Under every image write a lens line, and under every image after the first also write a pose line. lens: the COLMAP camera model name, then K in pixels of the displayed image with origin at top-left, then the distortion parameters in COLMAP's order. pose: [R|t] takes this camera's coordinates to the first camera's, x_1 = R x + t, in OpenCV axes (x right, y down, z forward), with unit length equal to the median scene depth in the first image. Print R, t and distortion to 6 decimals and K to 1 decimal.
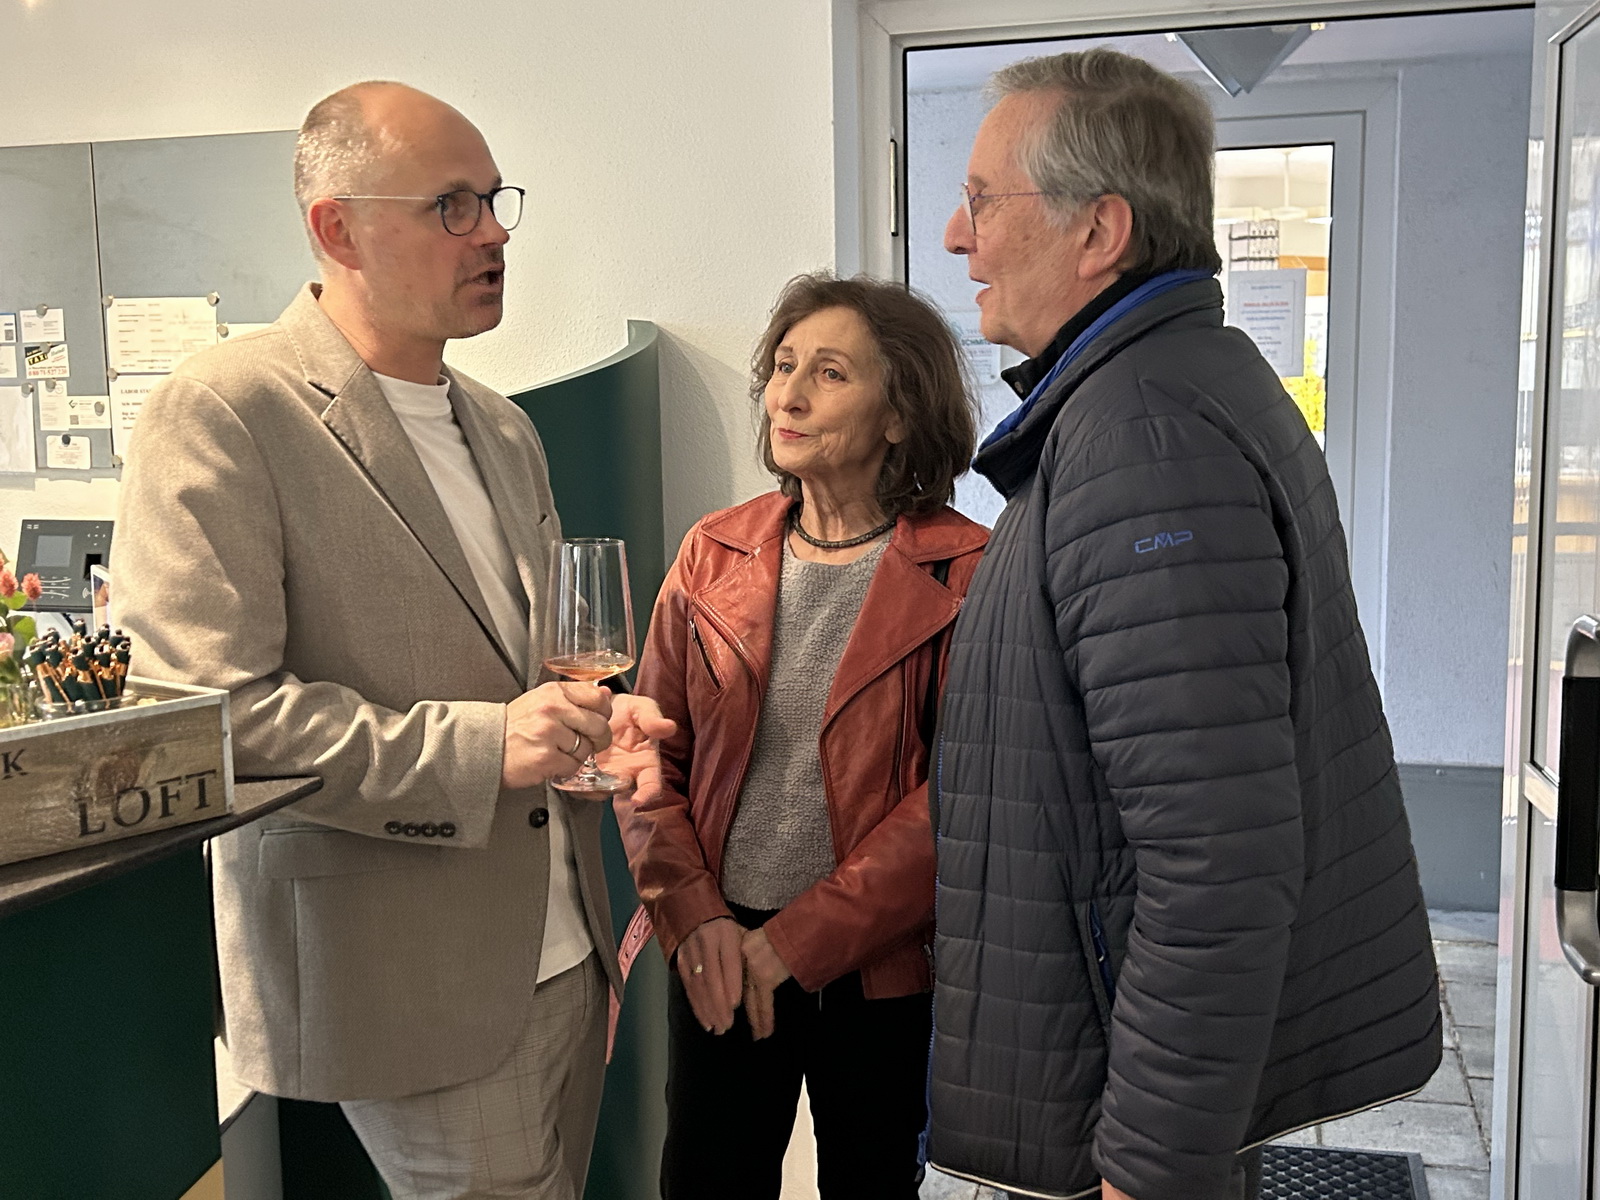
lens RADIAL K [[1809.1, 0, 804.8], [0, 1809.1, 607.9], [0, 0, 1]] dist [-0.028163, 0.000000]
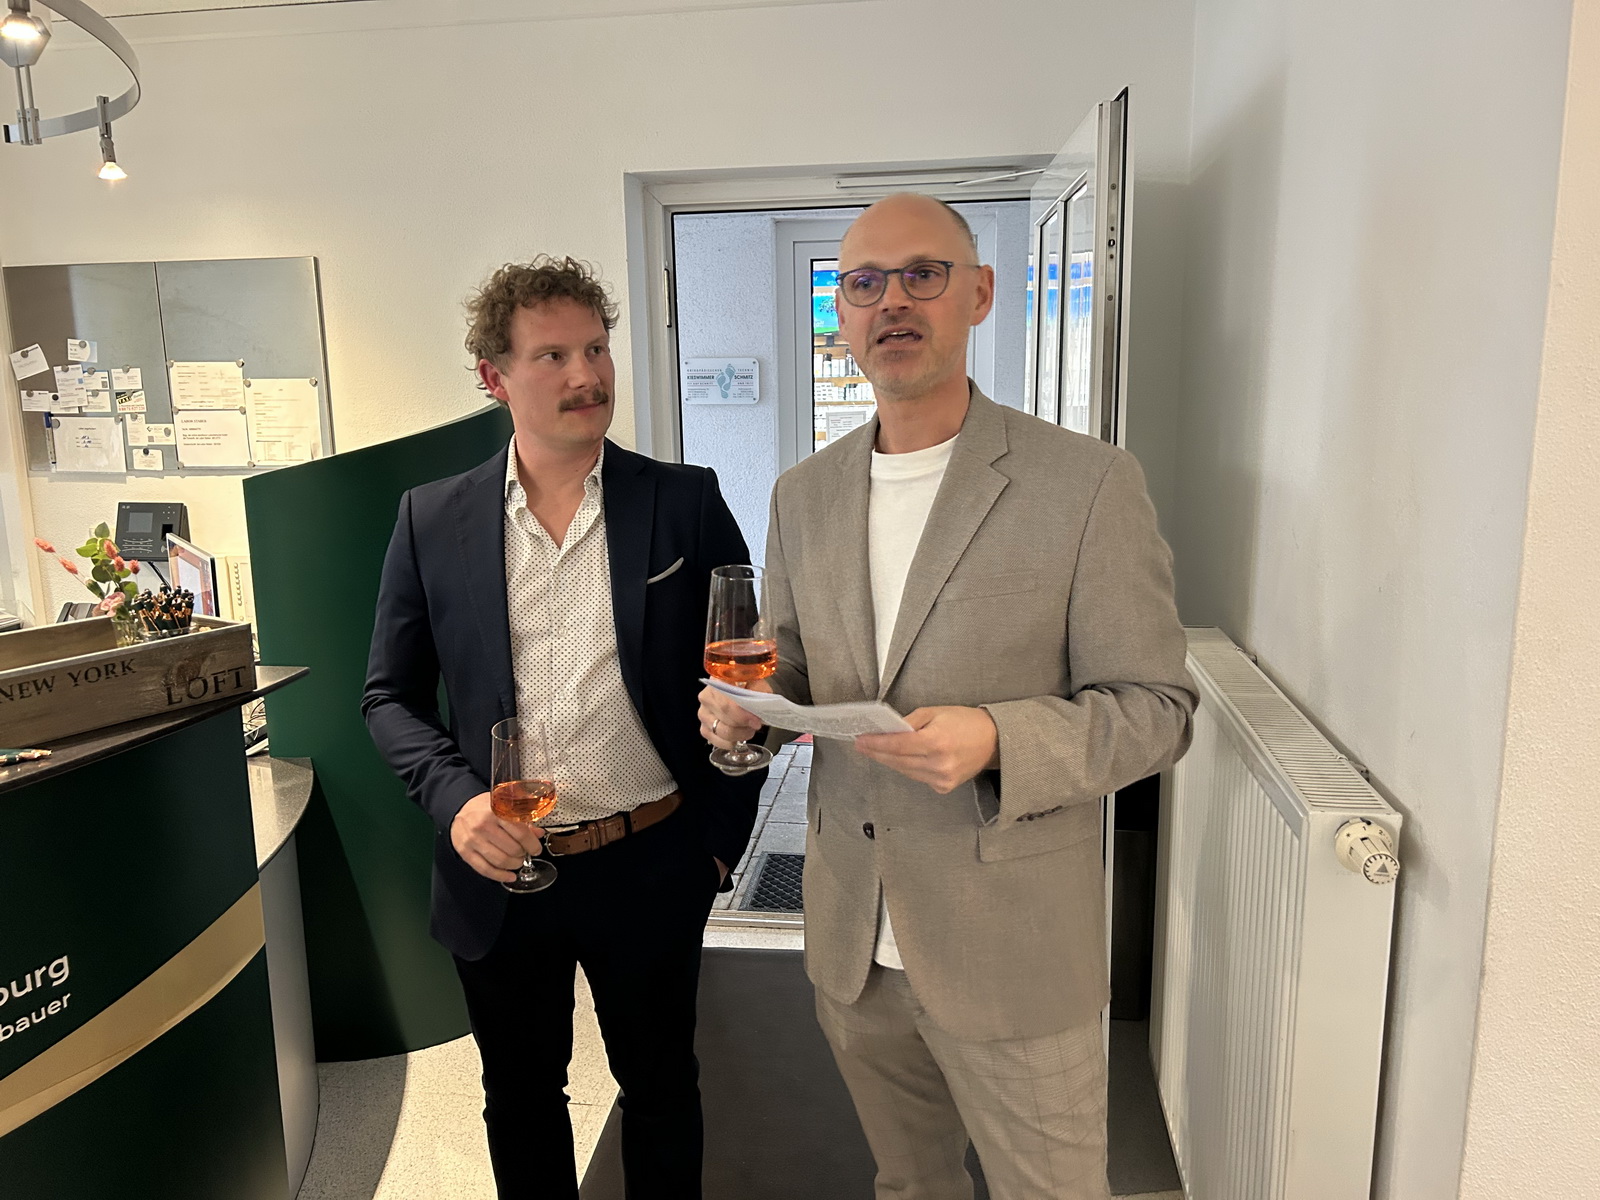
lens RADIAL K [[1206.0, 0, 787.5], [0, 1206.0, 596.7], [0, 0, 1]] dist [0.014041, -0.019438]
pose [[0.995119, -0.015519, 0.097458, 0.093743], [0.010321, 0.998508, 0.053616, -0.037669], [-0.098145, -0.052348, 0.993794, -0.245261]]
